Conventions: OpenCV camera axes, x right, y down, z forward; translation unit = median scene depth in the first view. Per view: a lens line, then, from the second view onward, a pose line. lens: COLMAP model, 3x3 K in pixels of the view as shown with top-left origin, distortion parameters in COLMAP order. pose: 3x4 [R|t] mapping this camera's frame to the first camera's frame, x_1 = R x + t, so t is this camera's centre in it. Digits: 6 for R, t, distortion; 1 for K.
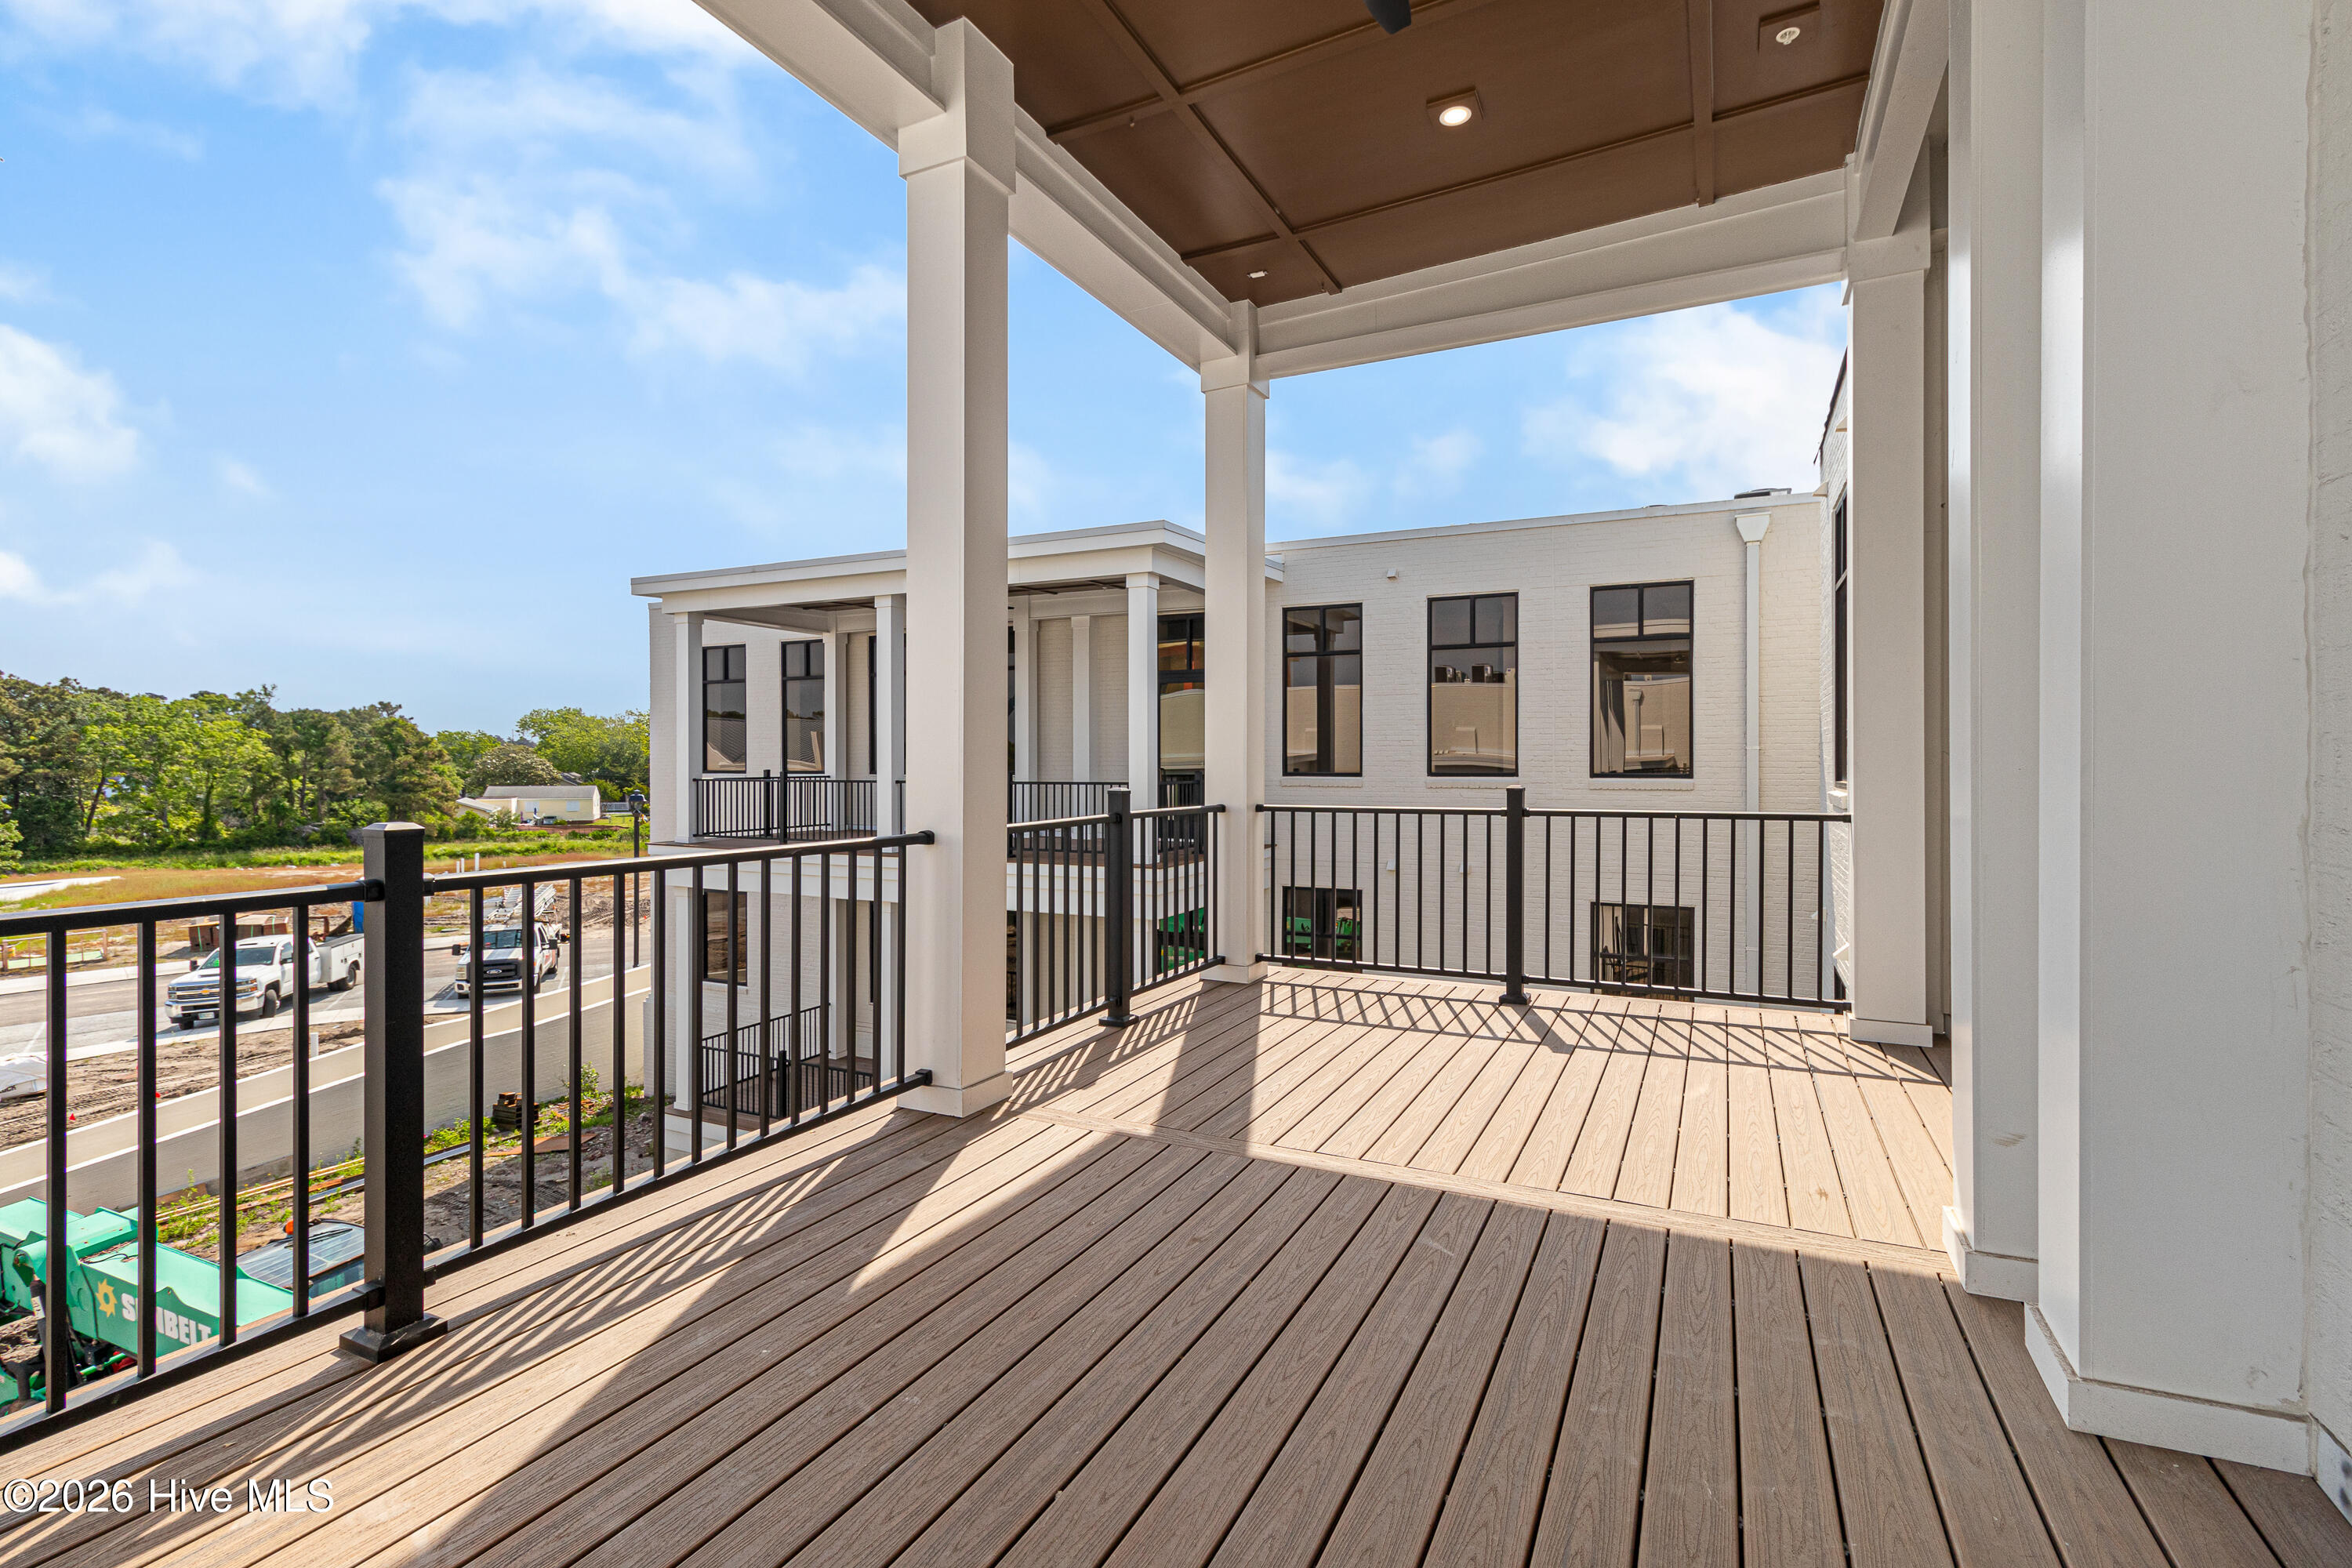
lens RADIAL K [[1087.7, 0, 1176.0], [0, 1087.7, 784.0], [0, 0, 1]] dist [0.000909, 0.000746]
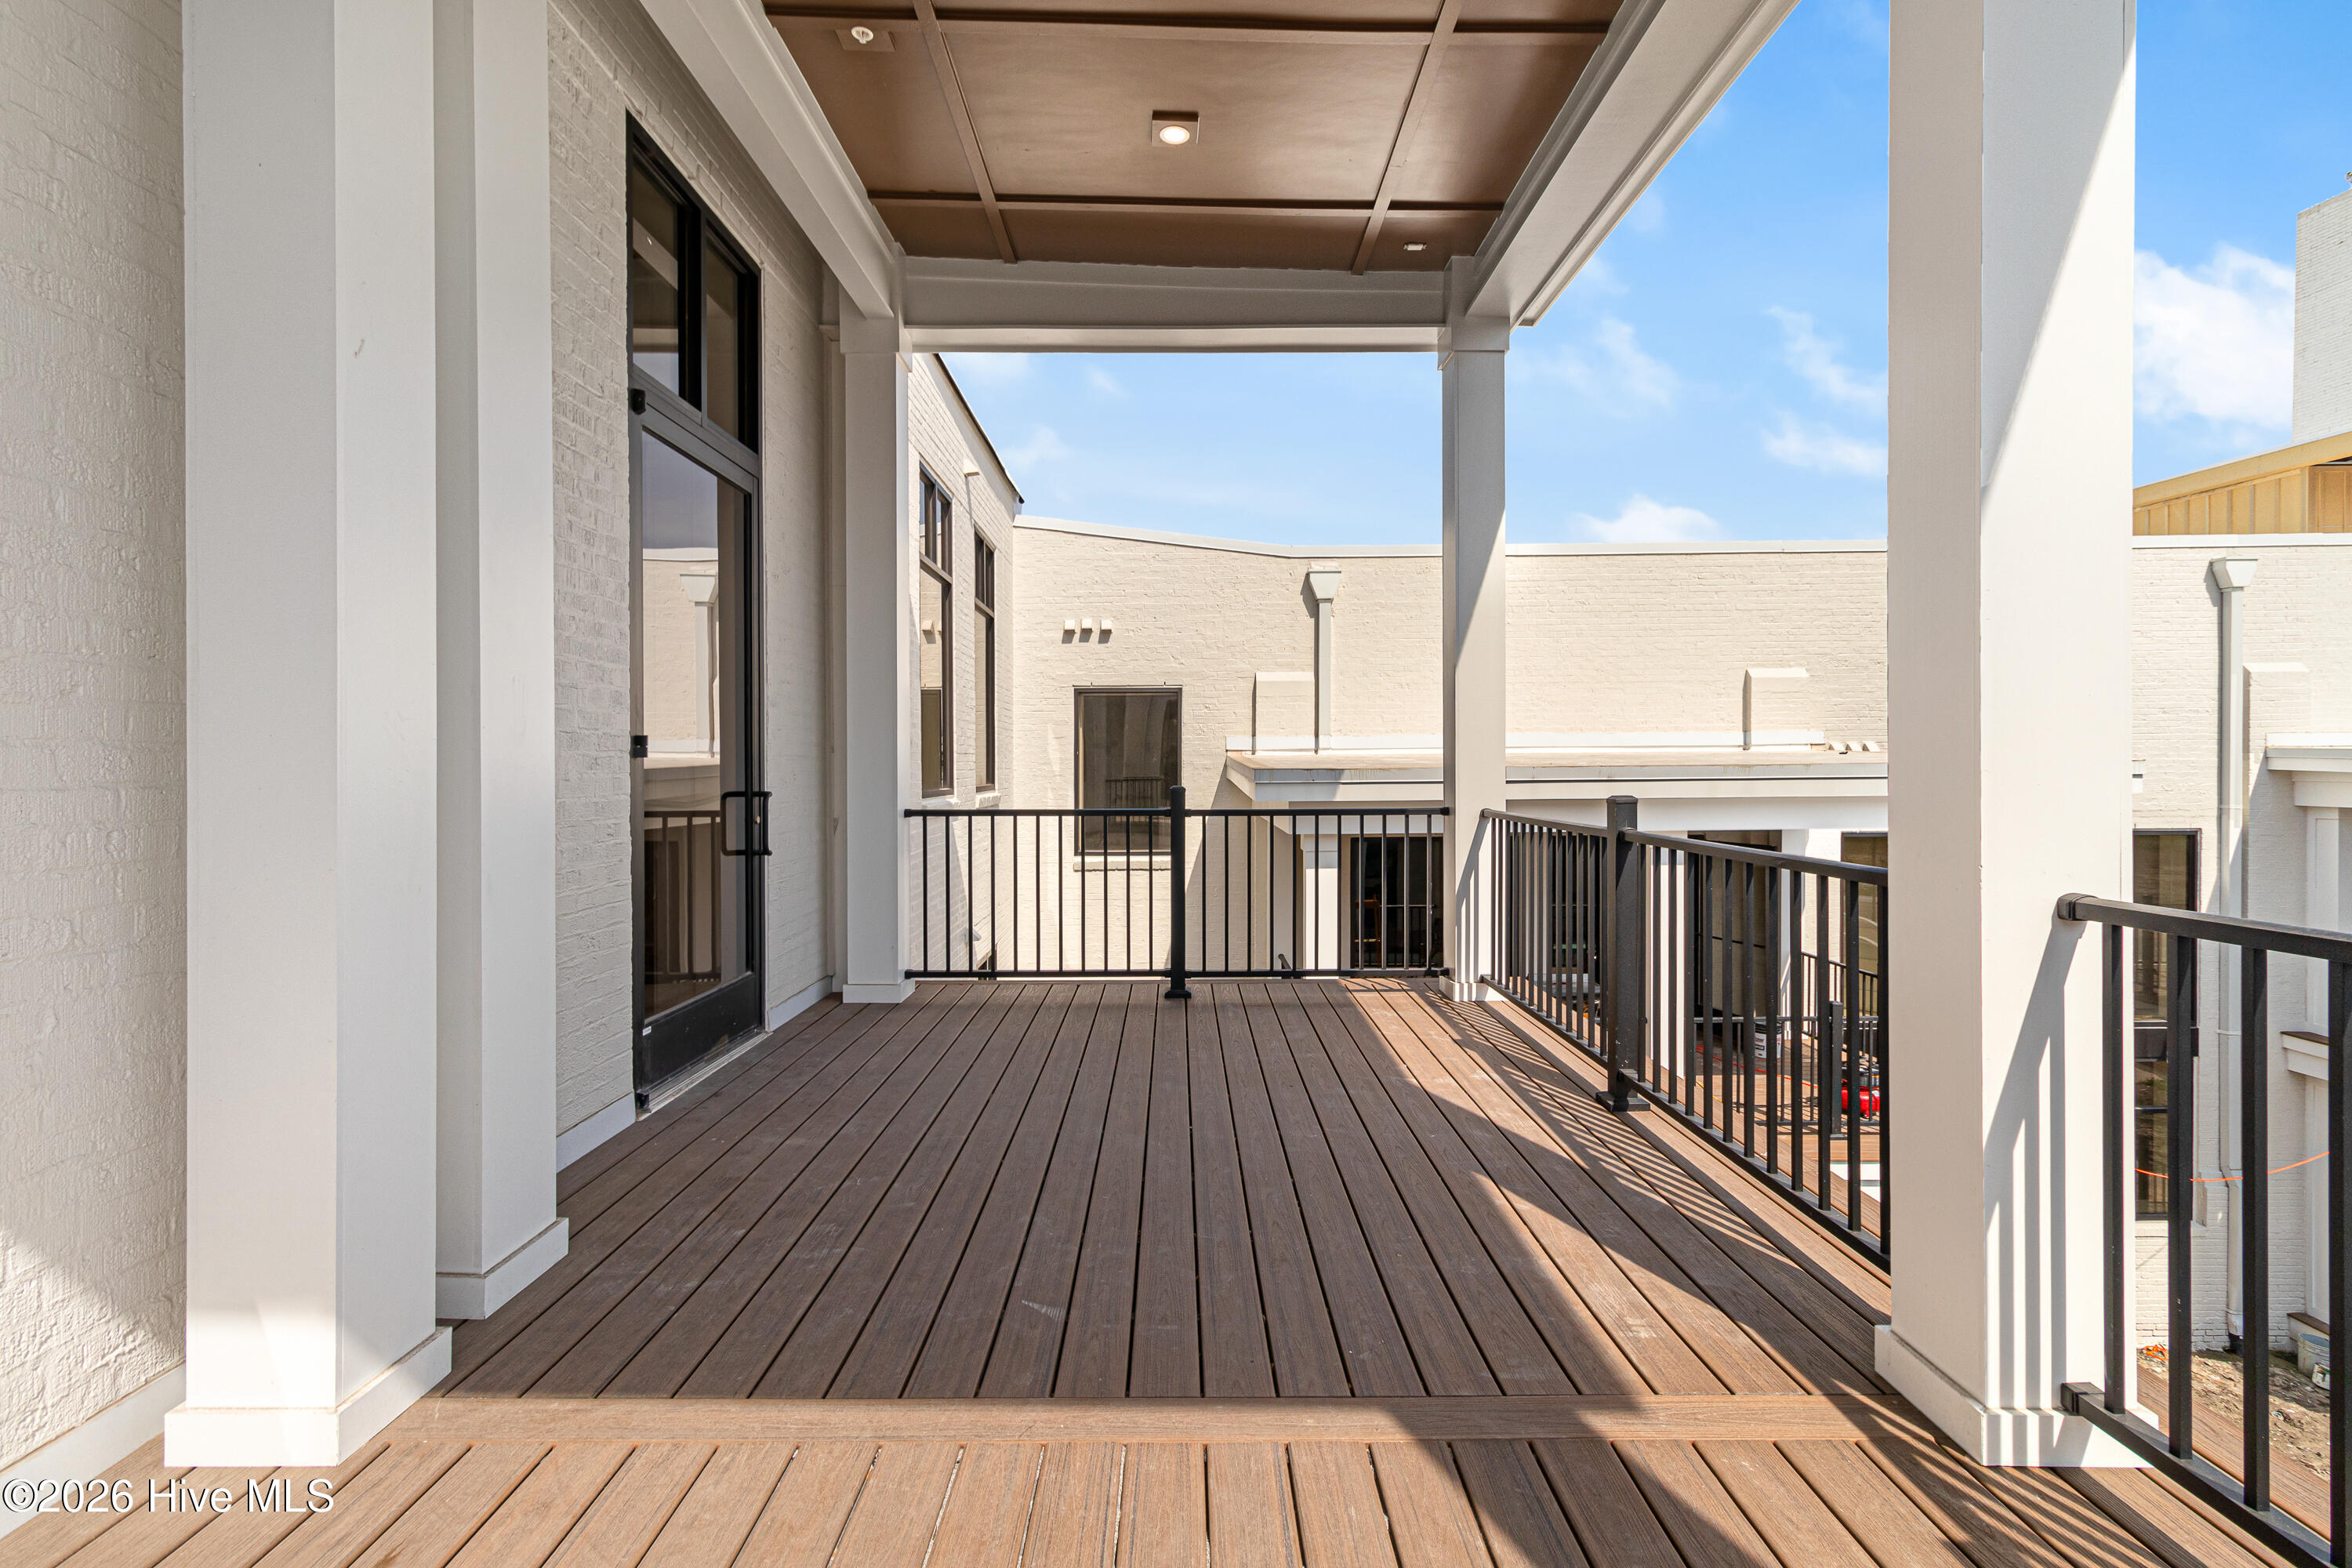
lens RADIAL K [[1087.7, 0, 1176.0], [0, 1087.7, 784.0], [0, 0, 1]] dist [0.000909, 0.000746]
pose [[-0.894417, 0.015228, -0.446975, 0.506579], [-0.001487, 0.999313, 0.037022, -0.032352], [0.447232, 0.033778, -0.893780, 1.744712]]
